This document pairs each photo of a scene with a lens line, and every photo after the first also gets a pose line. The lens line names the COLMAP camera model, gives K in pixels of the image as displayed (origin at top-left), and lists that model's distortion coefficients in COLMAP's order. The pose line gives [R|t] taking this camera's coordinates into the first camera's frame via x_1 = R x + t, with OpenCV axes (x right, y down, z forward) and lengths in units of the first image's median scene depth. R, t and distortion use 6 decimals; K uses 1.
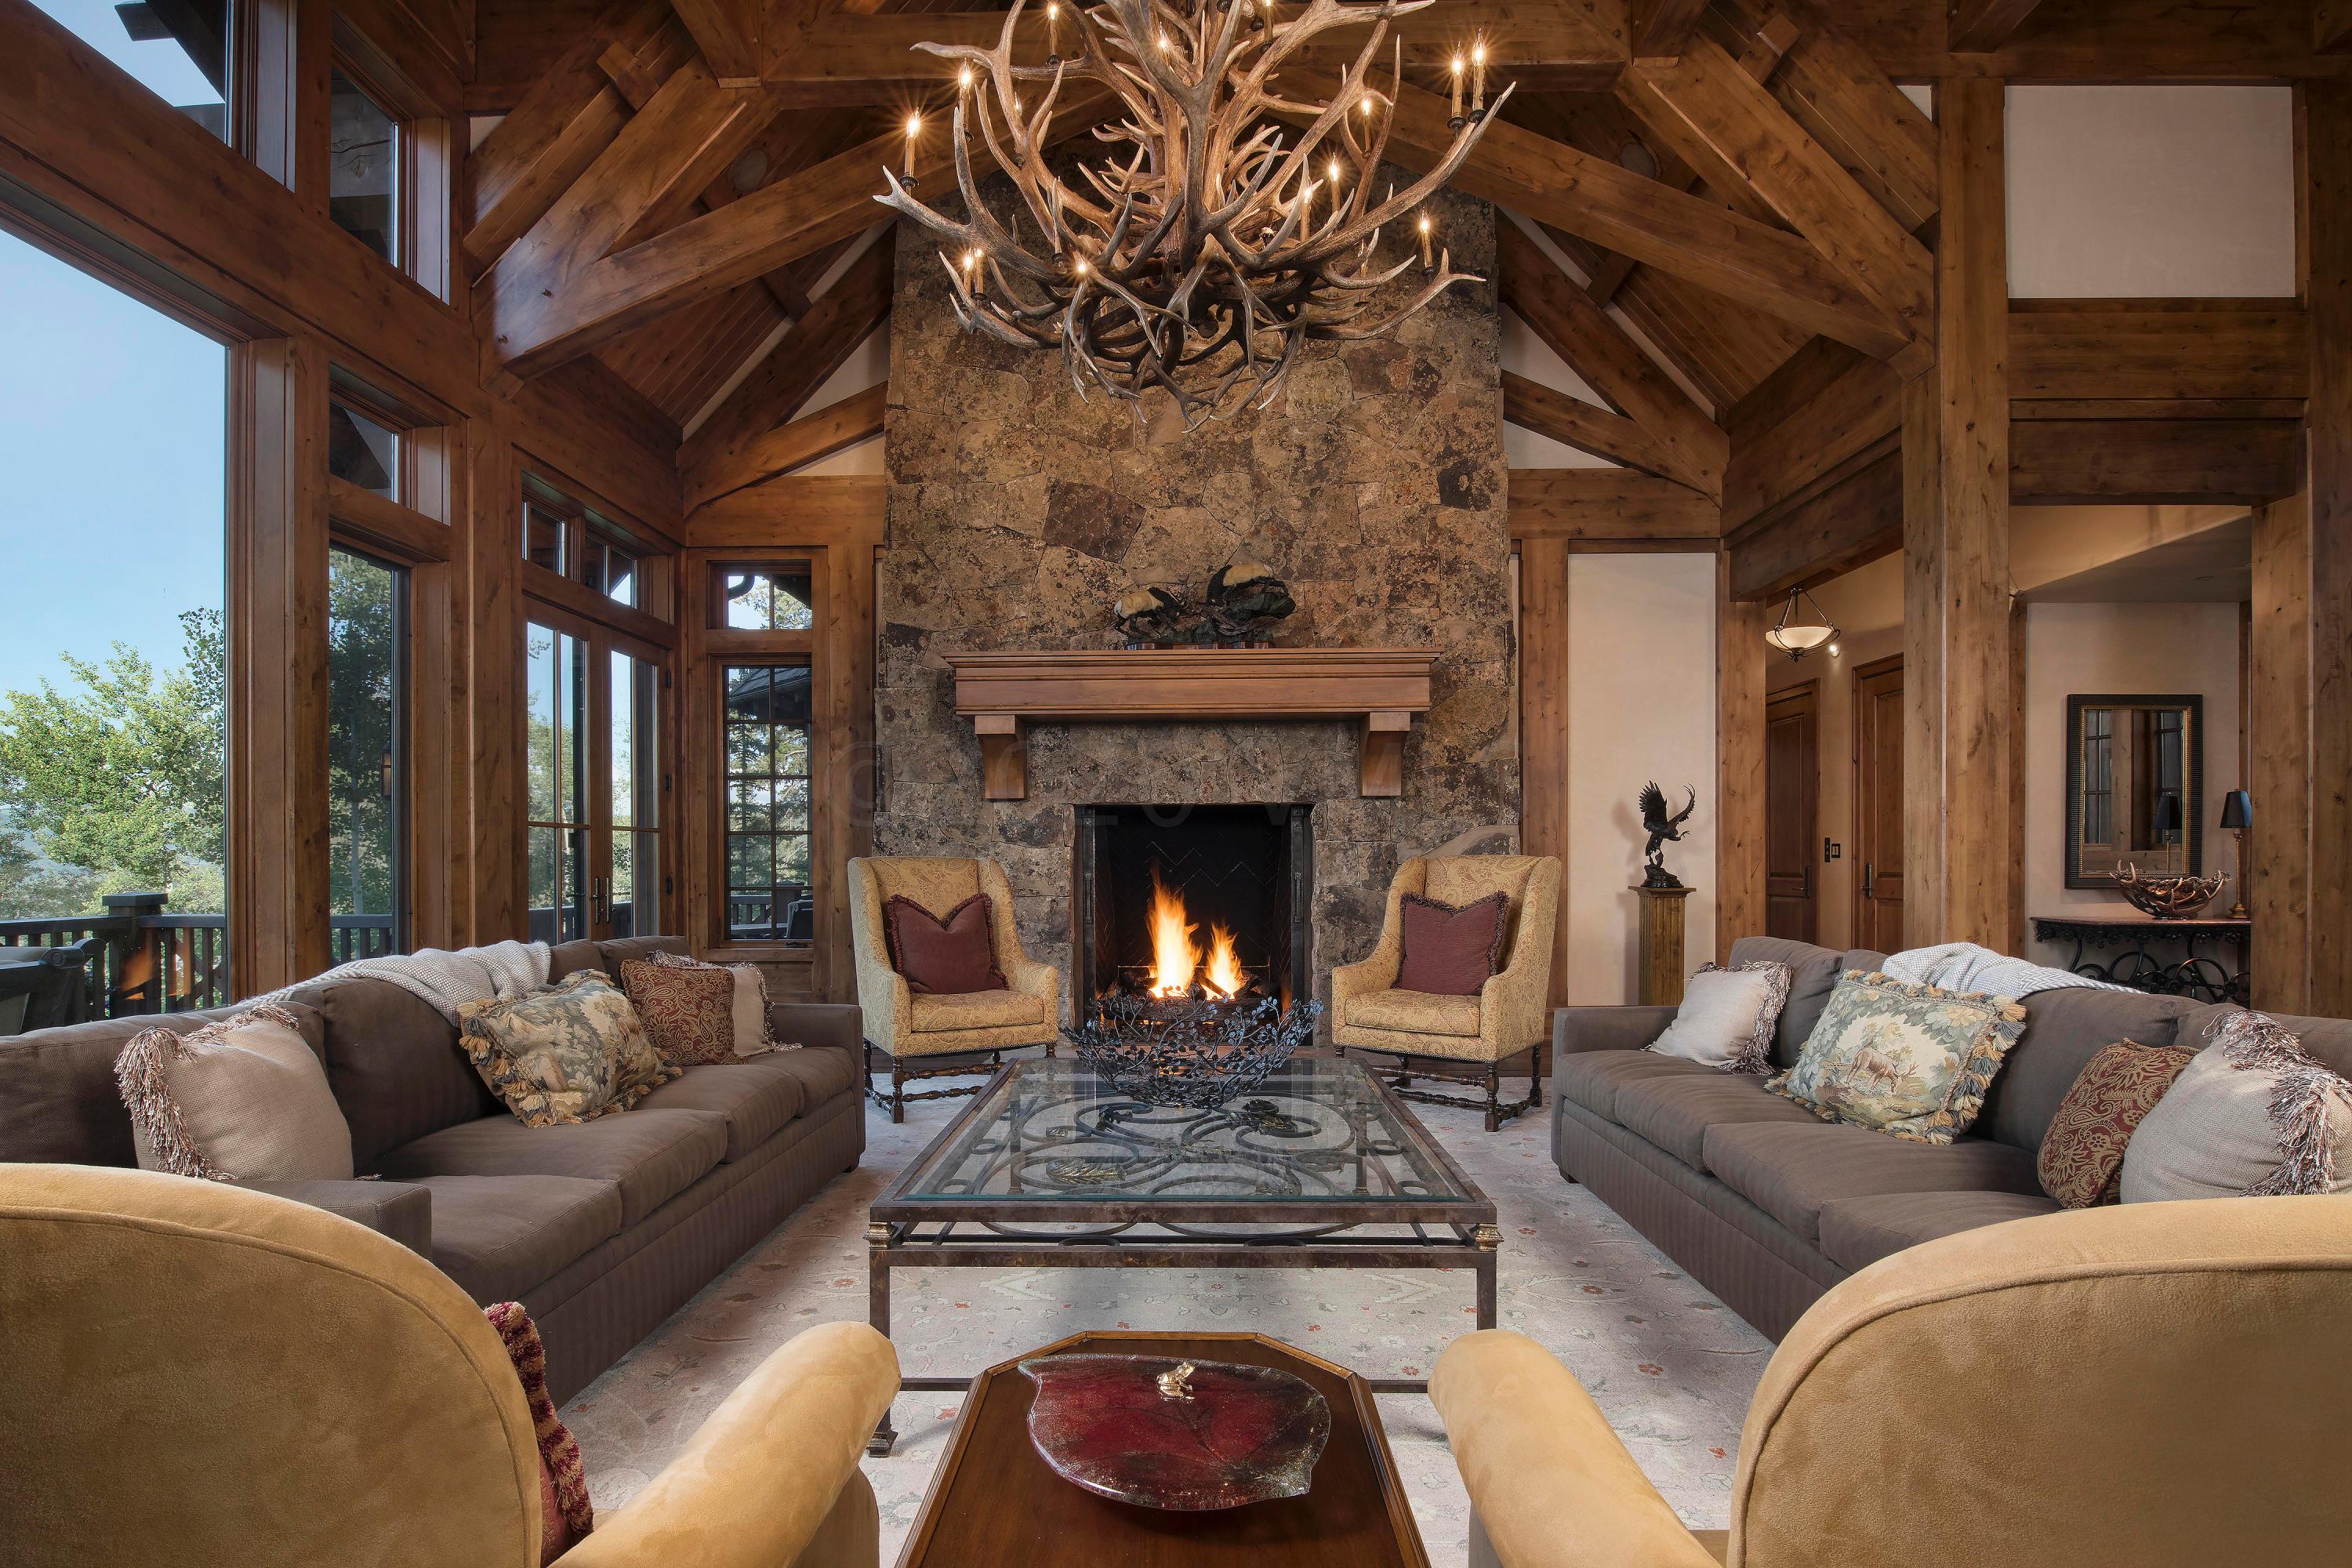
lens RADIAL K [[1165.3, 0, 1202.4], [0, 1165.3, 883.2], [0, 0, 1]] dist [-0.013510, -0.002341]
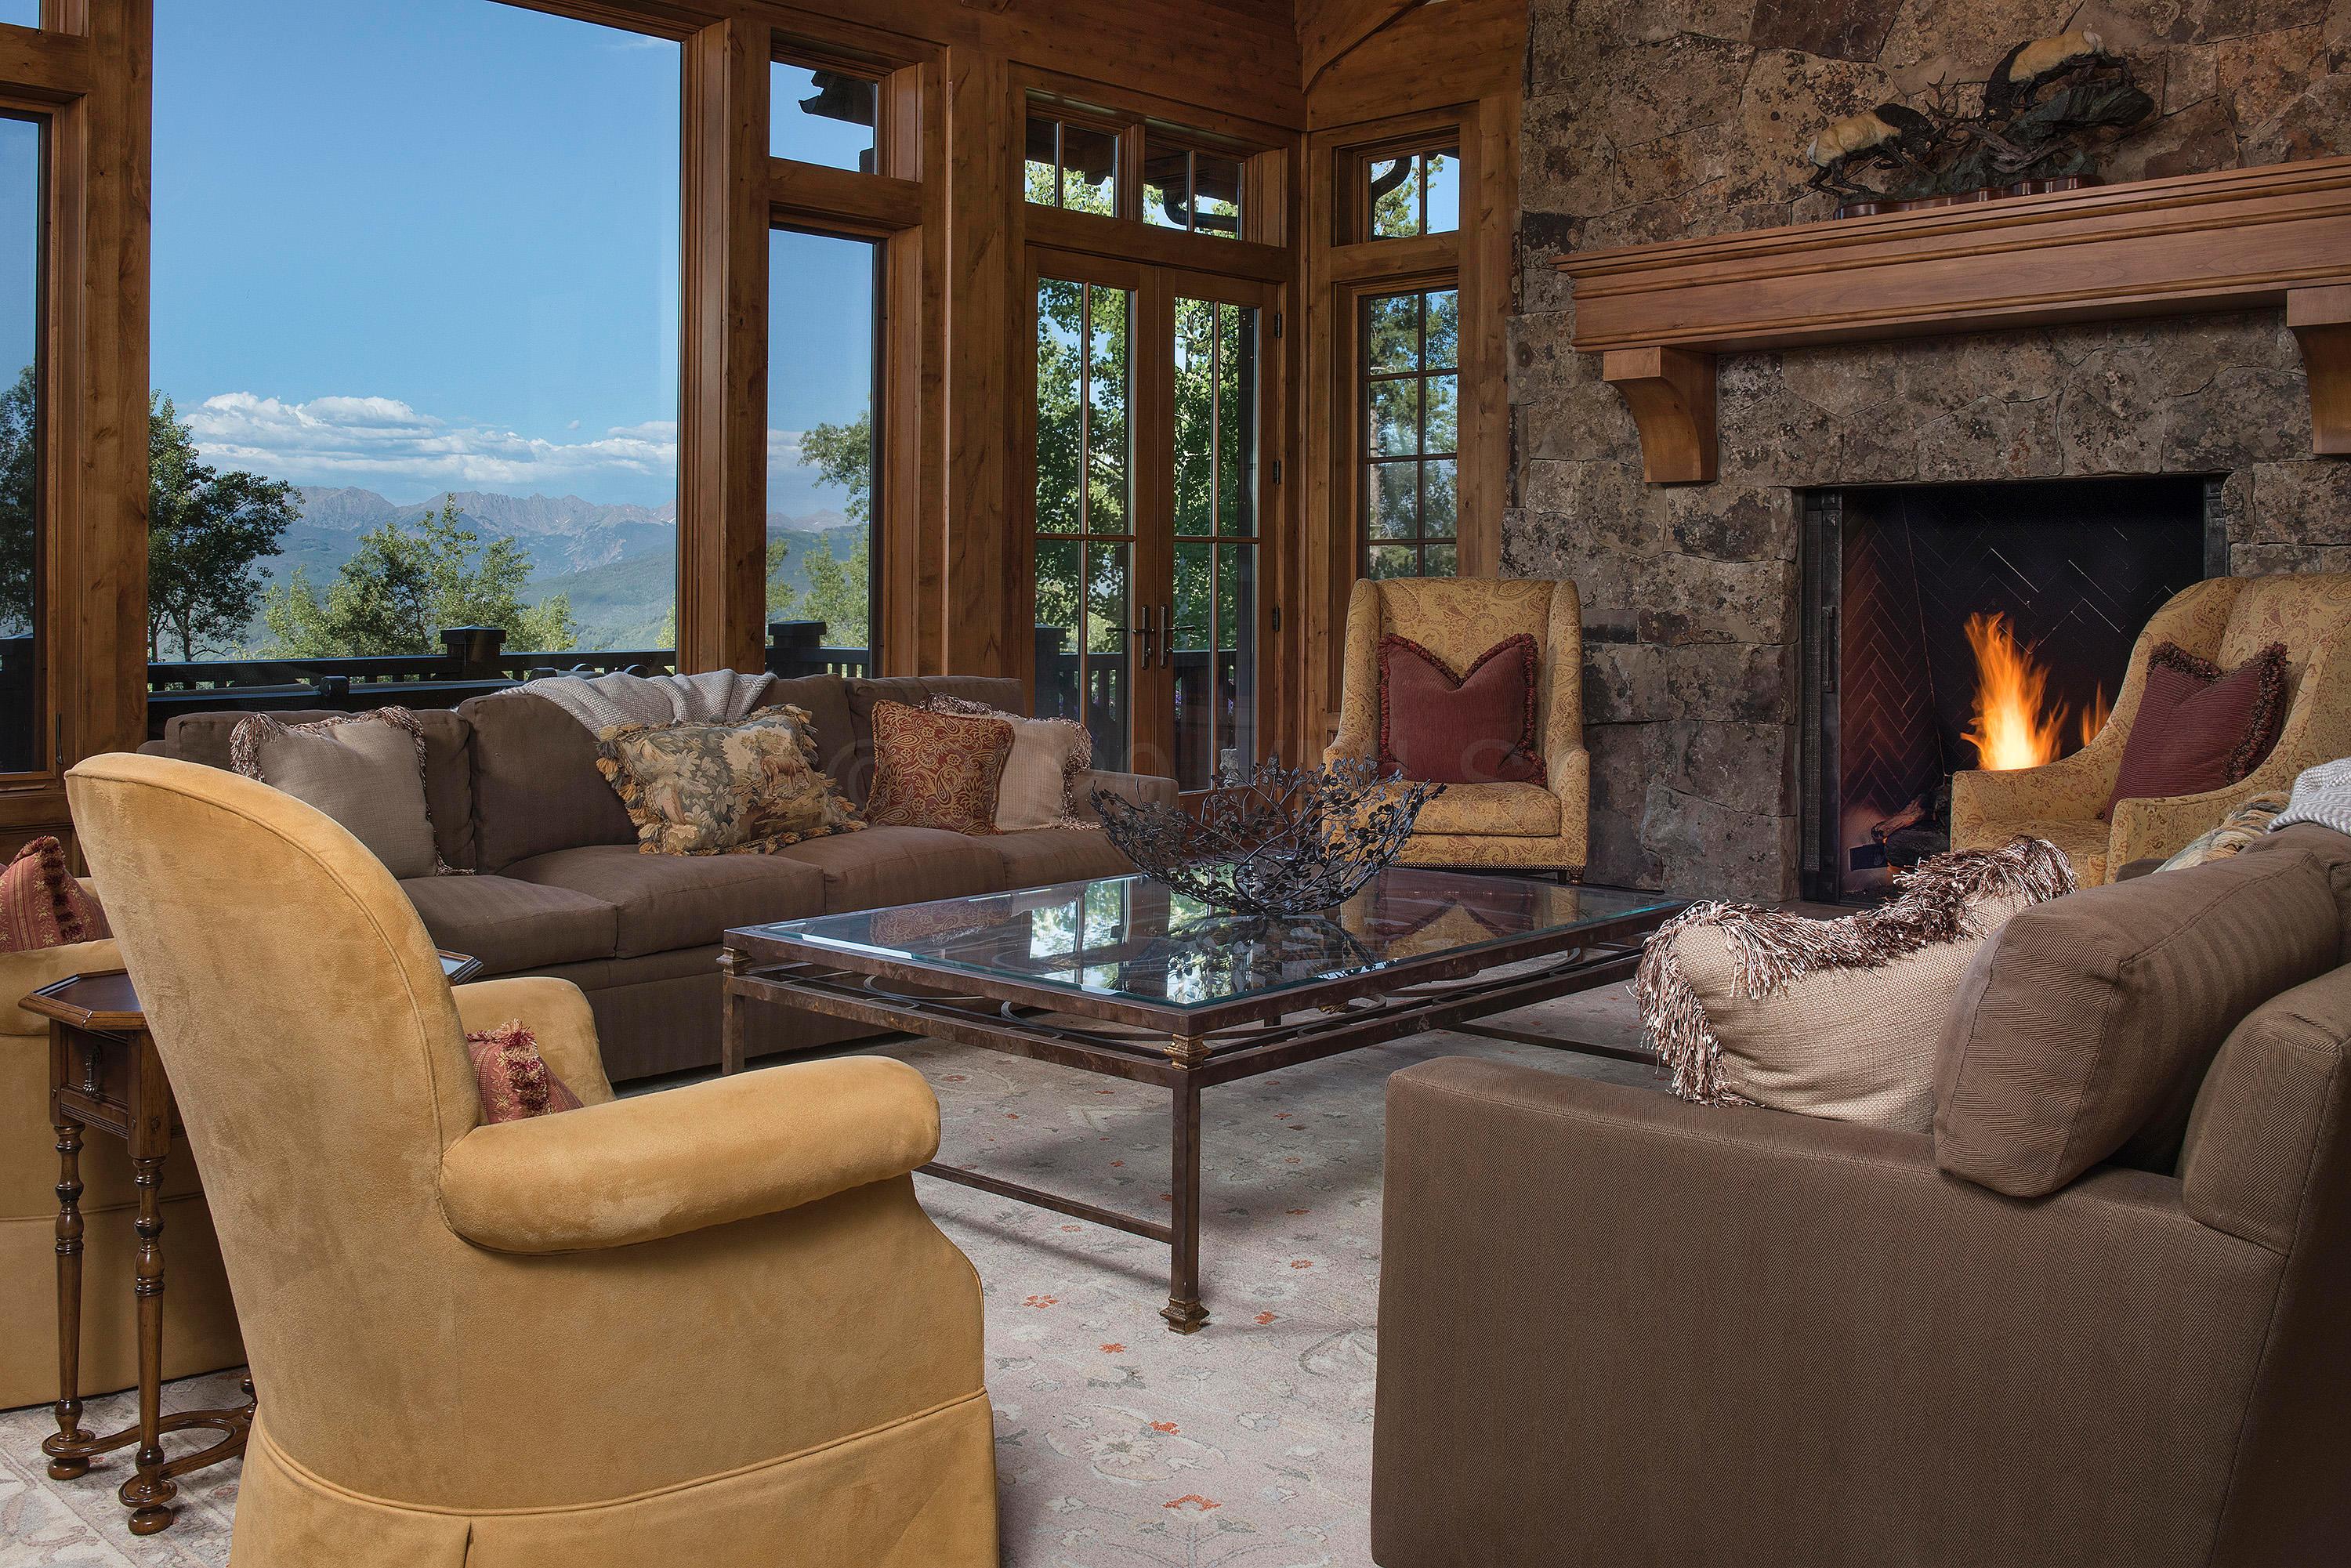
lens RADIAL K [[2185.6, 0, 1086.3], [0, 2185.6, 630.8], [0, 0, 1]] dist [-0.030765, 0.000000]
pose [[0.718473, 0.015265, -0.695387, 0.397513], [-0.012149, 0.999882, 0.009397, -0.001511], [0.695449, 0.001697, 0.718574, -0.033404]]
